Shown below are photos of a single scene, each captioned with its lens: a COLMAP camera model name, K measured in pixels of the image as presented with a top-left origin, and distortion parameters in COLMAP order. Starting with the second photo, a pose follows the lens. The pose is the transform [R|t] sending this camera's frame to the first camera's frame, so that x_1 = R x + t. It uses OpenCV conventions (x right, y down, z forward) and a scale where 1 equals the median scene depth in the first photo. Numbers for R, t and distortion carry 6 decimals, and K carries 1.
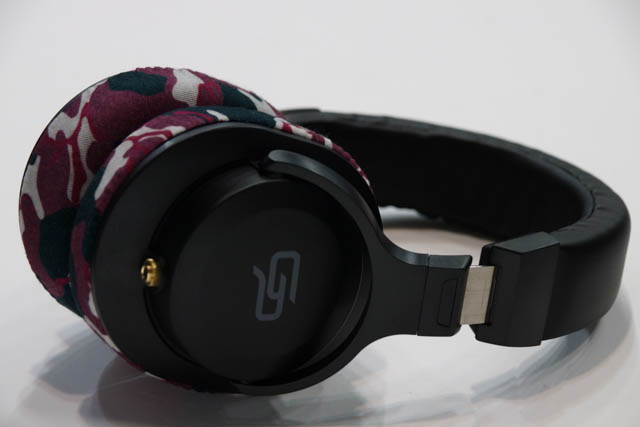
lens RADIAL K [[2156.1, 0, 320.0], [0, 2156.1, 213.5], [0, 0, 1]] dist [-0.941616, -1.195305]
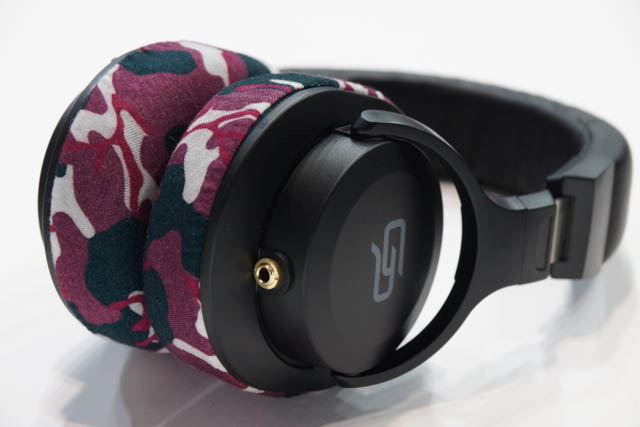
lens RADIAL K [[2156.1, 0, 320.0], [0, 2156.1, 213.5], [0, 0, 1]] dist [-0.941616, -1.195305]
pose [[0.896176, -0.178994, 0.405992, -0.397636], [0.161302, 0.983841, 0.077702, -0.058876], [-0.413340, -0.004148, 0.910567, 0.188291]]
